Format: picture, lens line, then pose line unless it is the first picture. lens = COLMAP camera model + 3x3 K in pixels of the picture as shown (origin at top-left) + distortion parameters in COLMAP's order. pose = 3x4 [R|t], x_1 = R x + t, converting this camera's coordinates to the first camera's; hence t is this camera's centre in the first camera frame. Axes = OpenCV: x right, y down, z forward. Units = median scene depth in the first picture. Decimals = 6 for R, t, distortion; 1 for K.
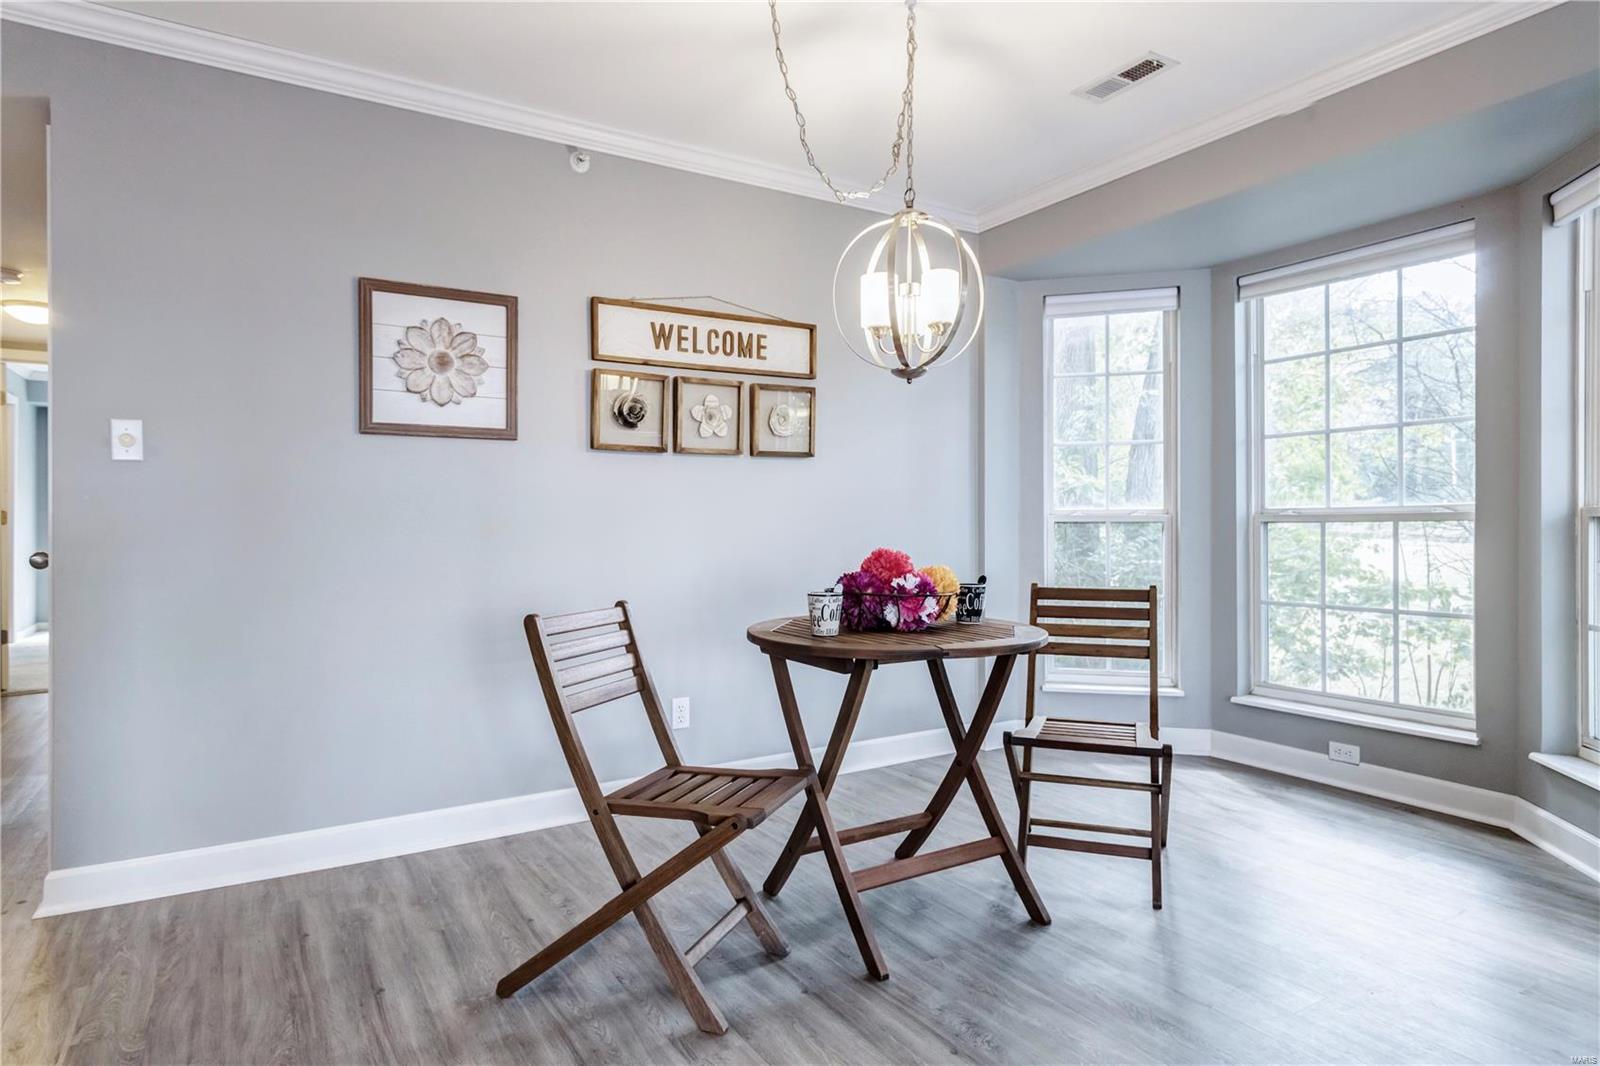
lens RADIAL K [[916.8, 0, 790.7], [0, 916.8, 527.5], [0, 0, 1]] dist [0.004743, 0.000533]
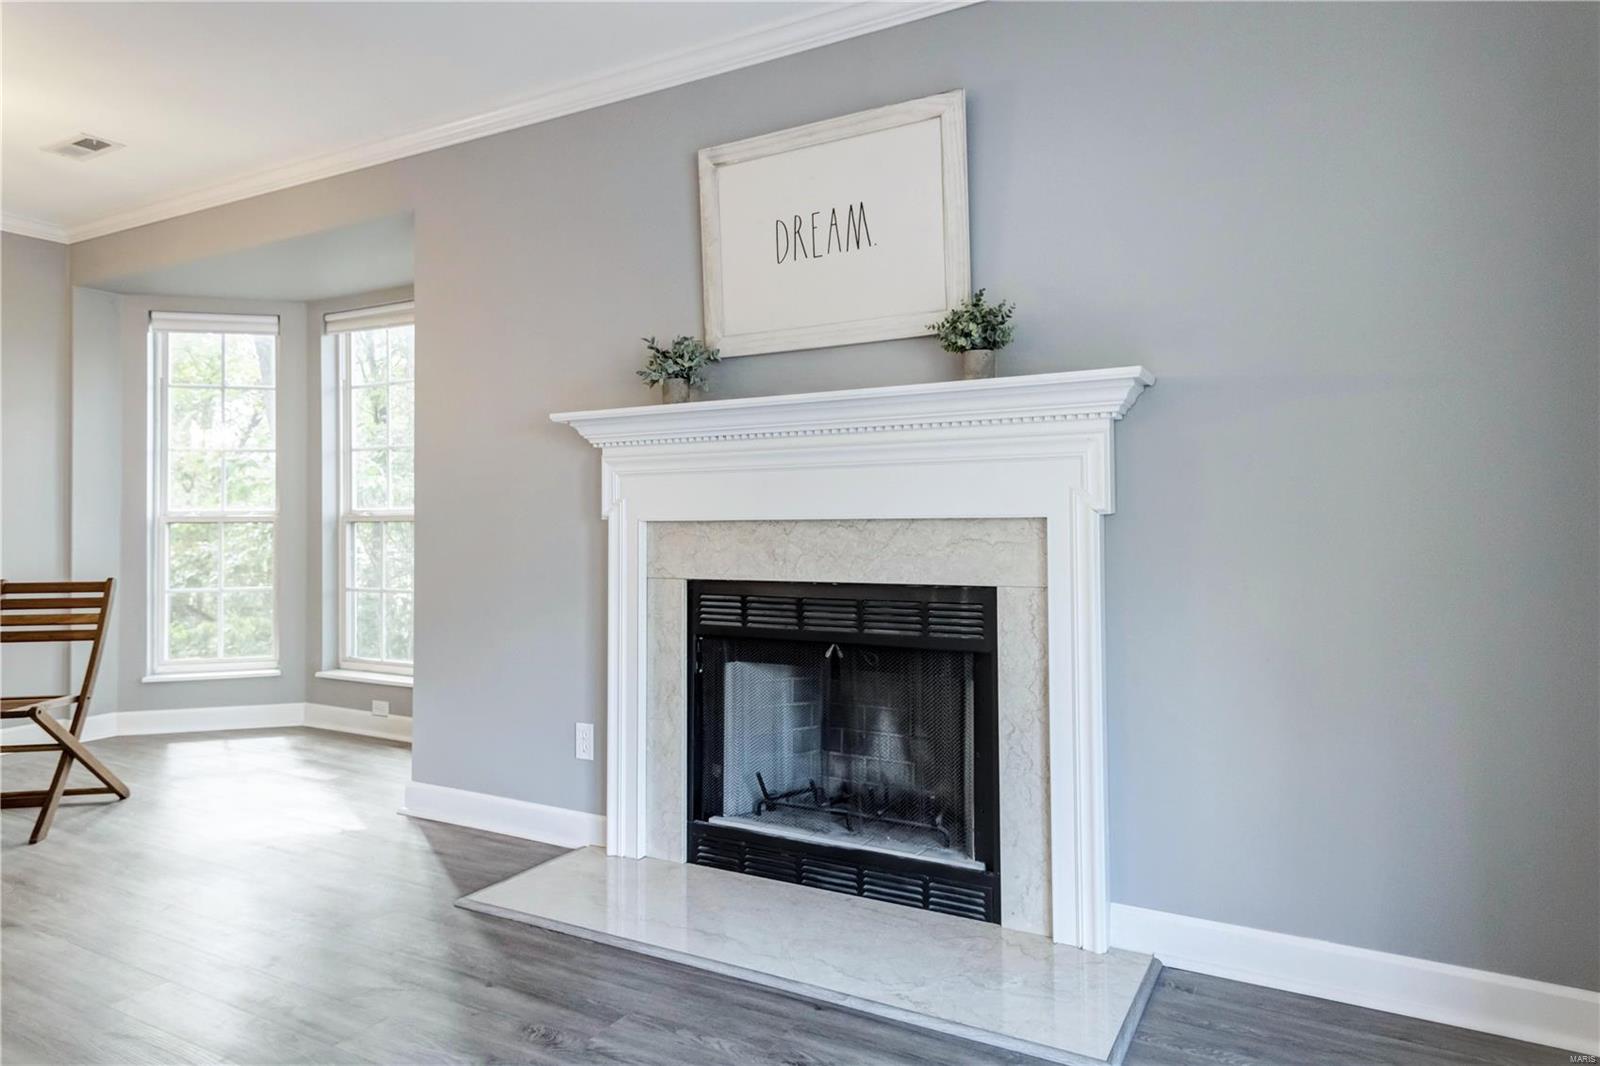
lens RADIAL K [[991.9, 0, 813.5], [0, 991.9, 495.6], [0, 0, 1]] dist [0.016632, -0.003565]
pose [[0.868175, 0.007269, 0.496204, 0.534854], [0.006502, 0.999640, -0.026019, -0.003008], [-0.496215, 0.025815, 0.867816, -0.556160]]
